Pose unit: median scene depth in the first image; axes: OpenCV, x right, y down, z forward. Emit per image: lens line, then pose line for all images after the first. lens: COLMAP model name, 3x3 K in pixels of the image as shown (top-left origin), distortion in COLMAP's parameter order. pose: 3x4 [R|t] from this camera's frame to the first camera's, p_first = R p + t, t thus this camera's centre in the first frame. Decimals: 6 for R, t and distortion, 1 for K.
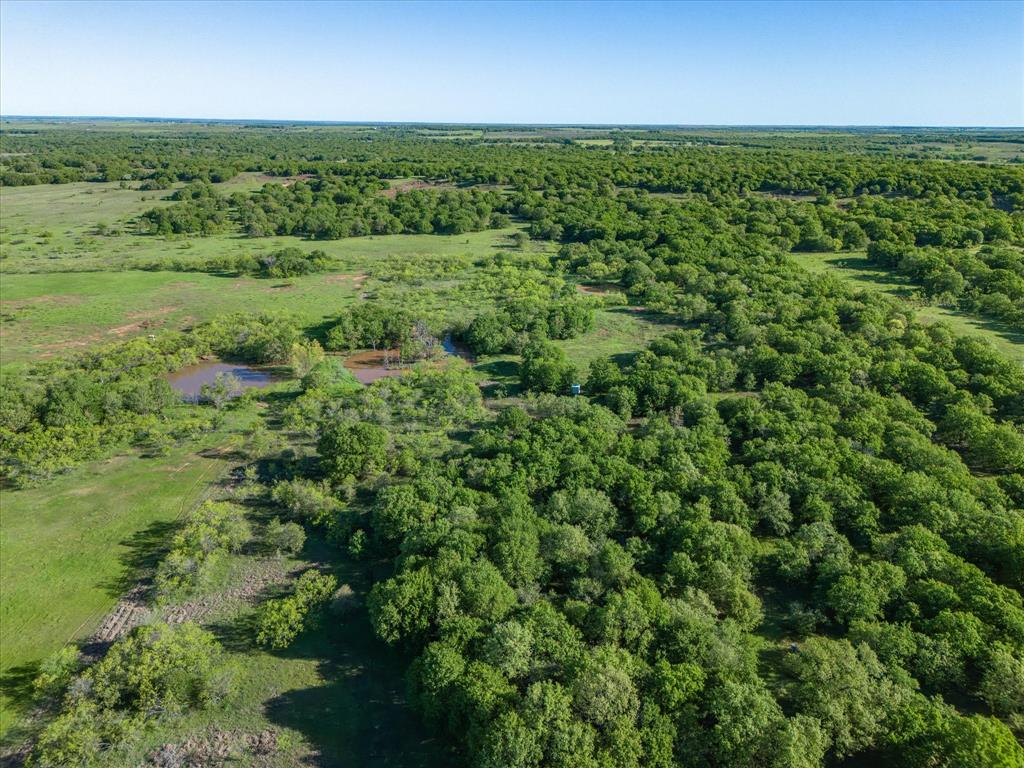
lens RADIAL K [[745.5, 0, 512.0], [0, 745.5, 384.0], [0, 0, 1]] dist [0.064165, -0.061707]
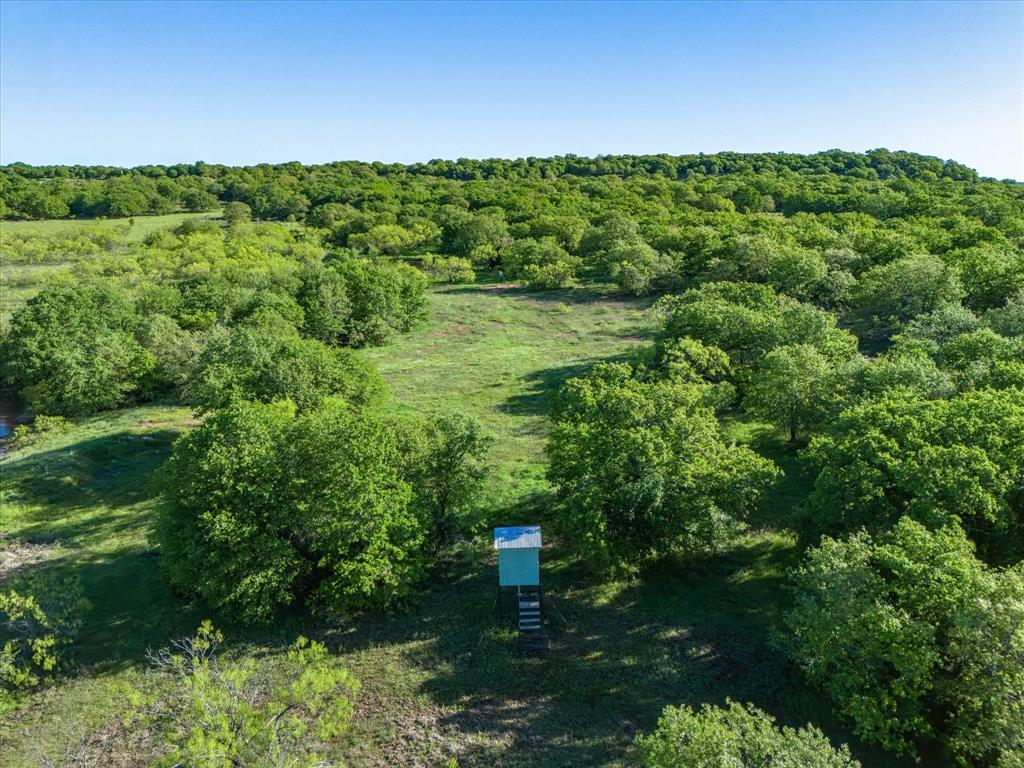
lens RADIAL K [[742.7, 0, 514.3], [0, 742.7, 385.4], [0, 0, 1]] dist [0.088030, -0.100416]
pose [[0.942871, -0.089023, 0.321043, 0.015717], [0.111943, 0.992267, -0.053616, -0.009718], [-0.313787, 0.086491, 0.945546, 0.370471]]
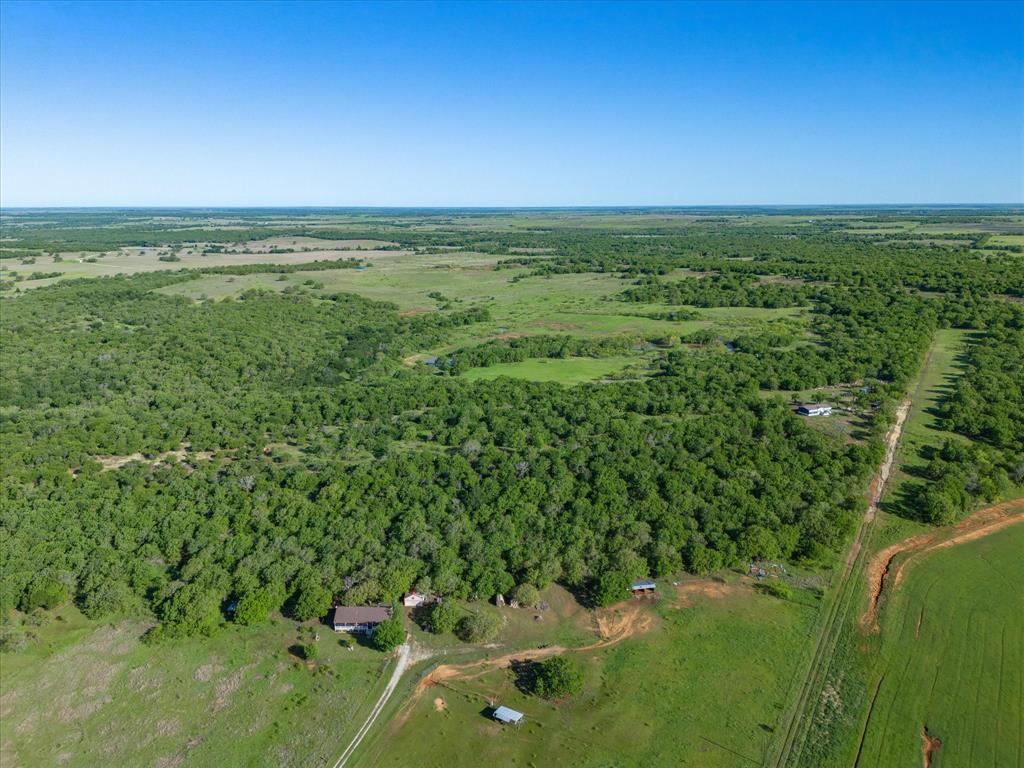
lens RADIAL K [[742.7, 0, 514.3], [0, 742.7, 385.4], [0, 0, 1]] dist [0.088030, -0.100416]
pose [[0.845643, 0.113104, -0.521627, 0.379859], [-0.164533, 0.984937, -0.053172, 0.200208], [0.507756, 0.130790, 0.851515, -0.925239]]
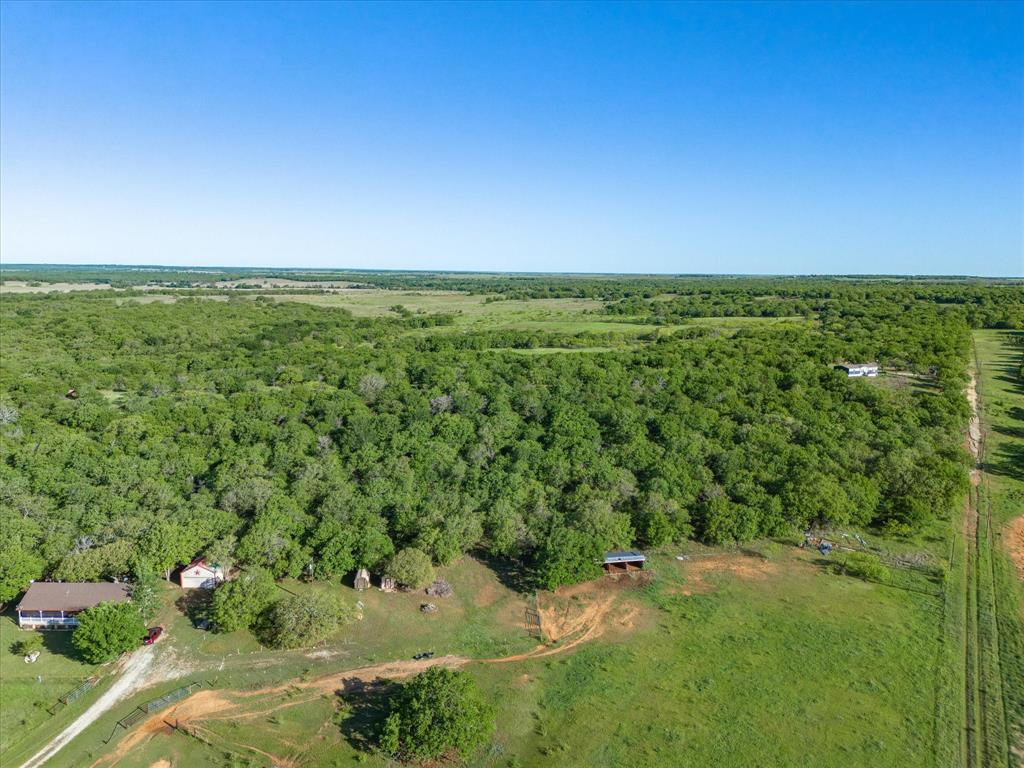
lens RADIAL K [[742.7, 0, 514.3], [0, 742.7, 385.4], [0, 0, 1]] dist [0.088030, -0.100416]
pose [[0.854875, 0.080010, -0.512628, 0.299735], [-0.175677, 0.974313, -0.140894, 0.286596], [0.488187, 0.210504, 0.846972, -0.676286]]
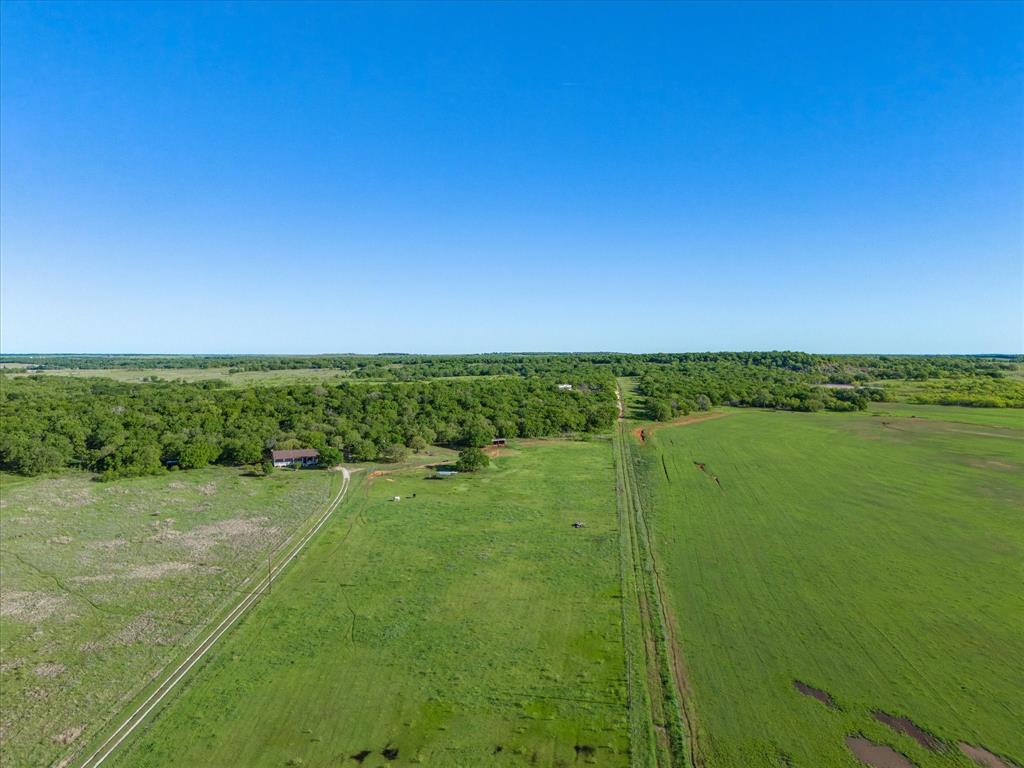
lens RADIAL K [[742.7, 0, 514.3], [0, 742.7, 385.4], [0, 0, 1]] dist [0.088030, -0.100416]
pose [[0.990323, -0.006232, -0.138643, 0.304438], [-0.034314, 0.956979, -0.288120, 0.461357], [0.134474, 0.290089, 0.947505, -1.079368]]
